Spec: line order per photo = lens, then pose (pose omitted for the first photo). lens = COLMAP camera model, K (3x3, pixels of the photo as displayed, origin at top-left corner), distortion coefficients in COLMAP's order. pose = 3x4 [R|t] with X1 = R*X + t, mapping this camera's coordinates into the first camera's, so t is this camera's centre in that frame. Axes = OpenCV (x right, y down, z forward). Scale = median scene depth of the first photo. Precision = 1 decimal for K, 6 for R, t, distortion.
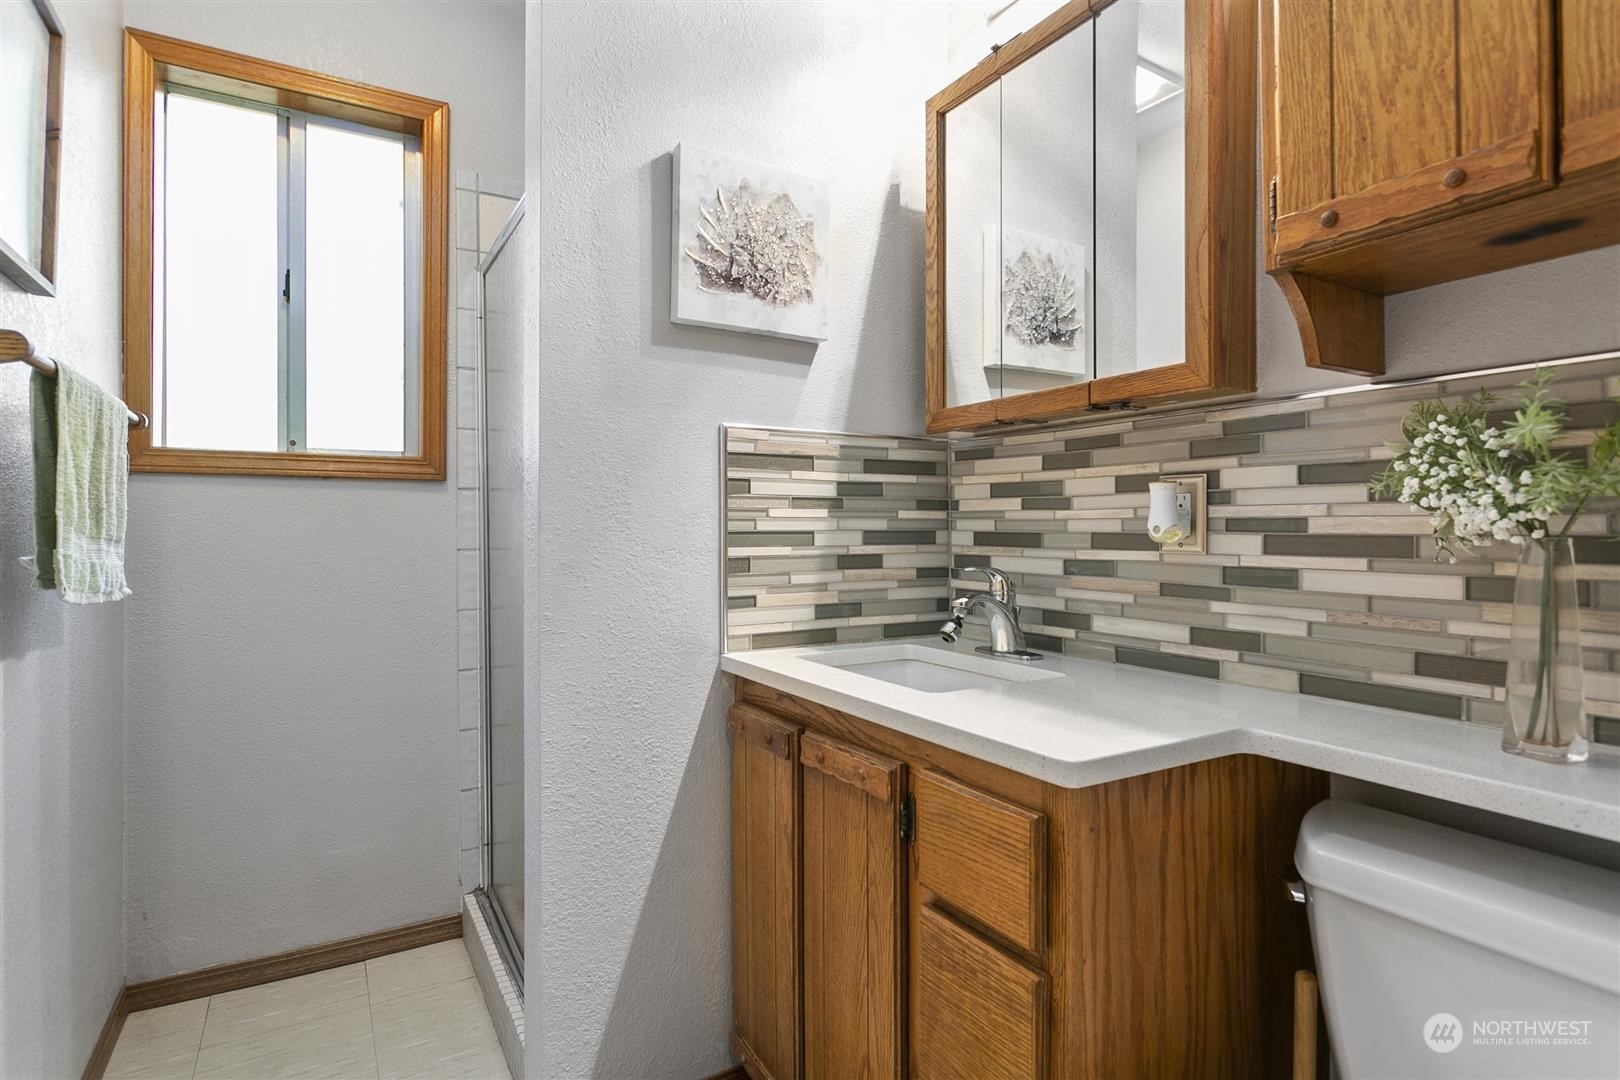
lens RADIAL K [[830.1, 0, 808.0], [0, 830.1, 530.7], [0, 0, 1]] dist [-0.011071, -0.000033]
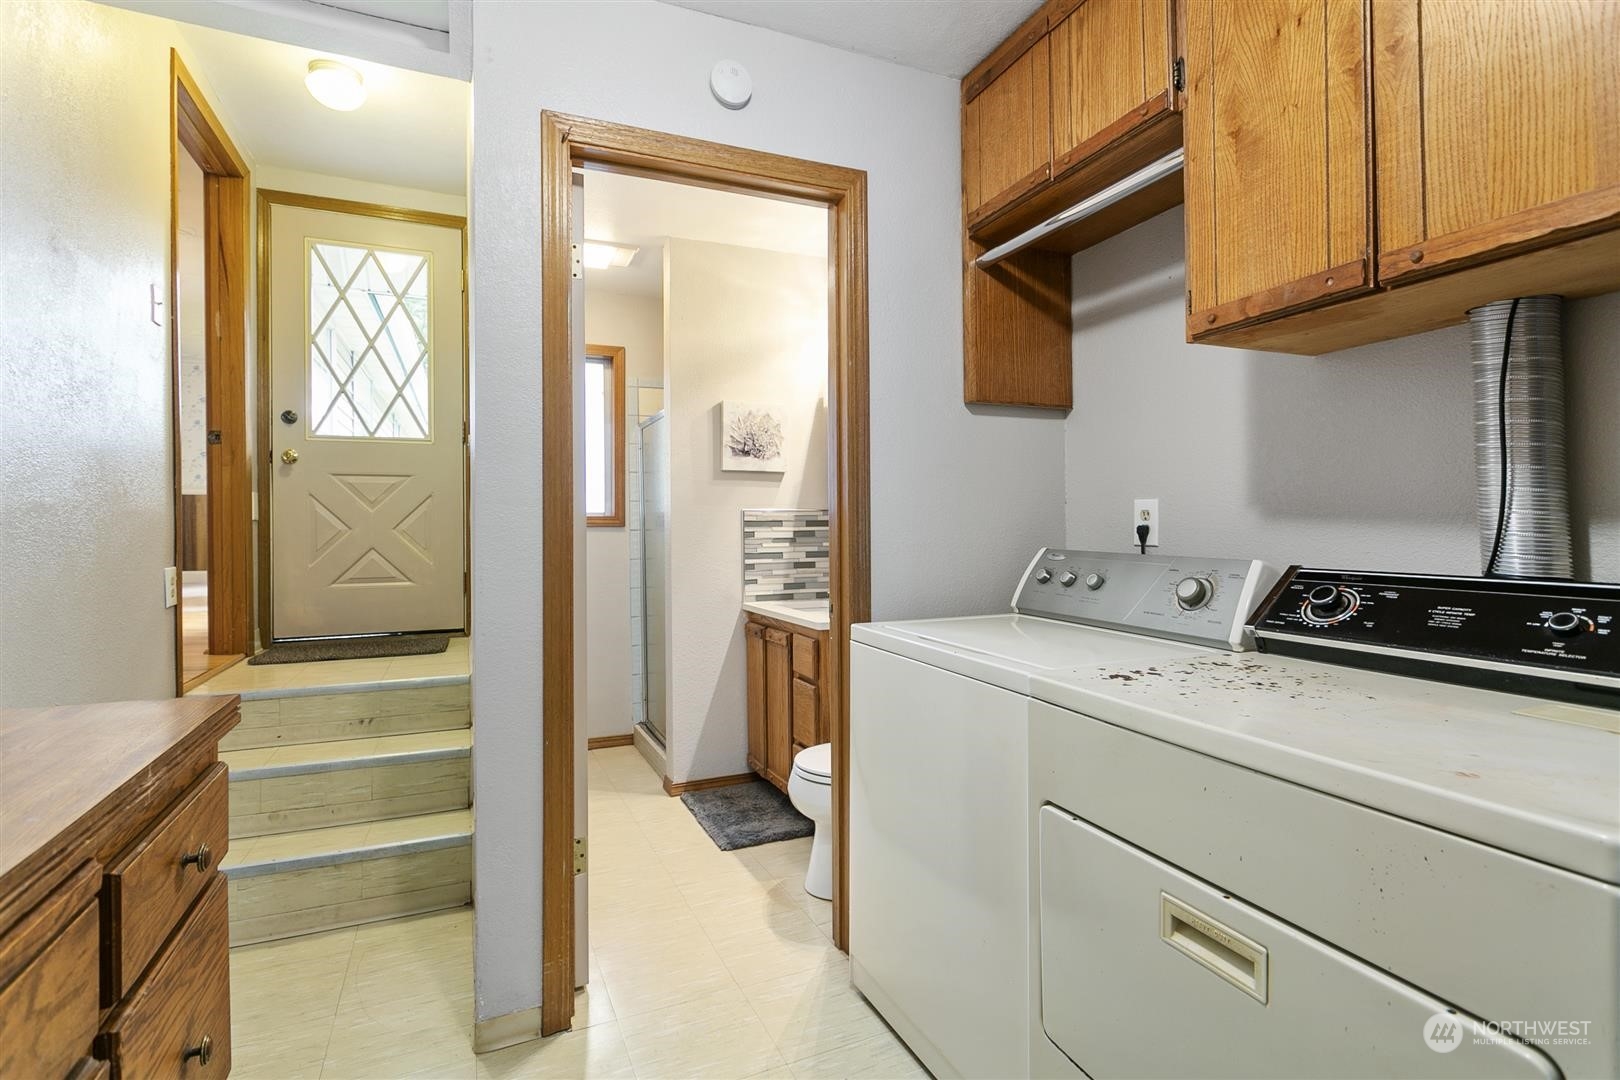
lens RADIAL K [[797.7, 0, 812.7], [0, 797.7, 536.5], [0, 0, 1]] dist [0.001570, 0.000298]
pose [[0.992631, -0.006449, -0.121005, 0.380907], [0.007519, 0.999937, 0.008389, -0.065267], [0.120944, -0.009237, 0.992616, -1.295288]]
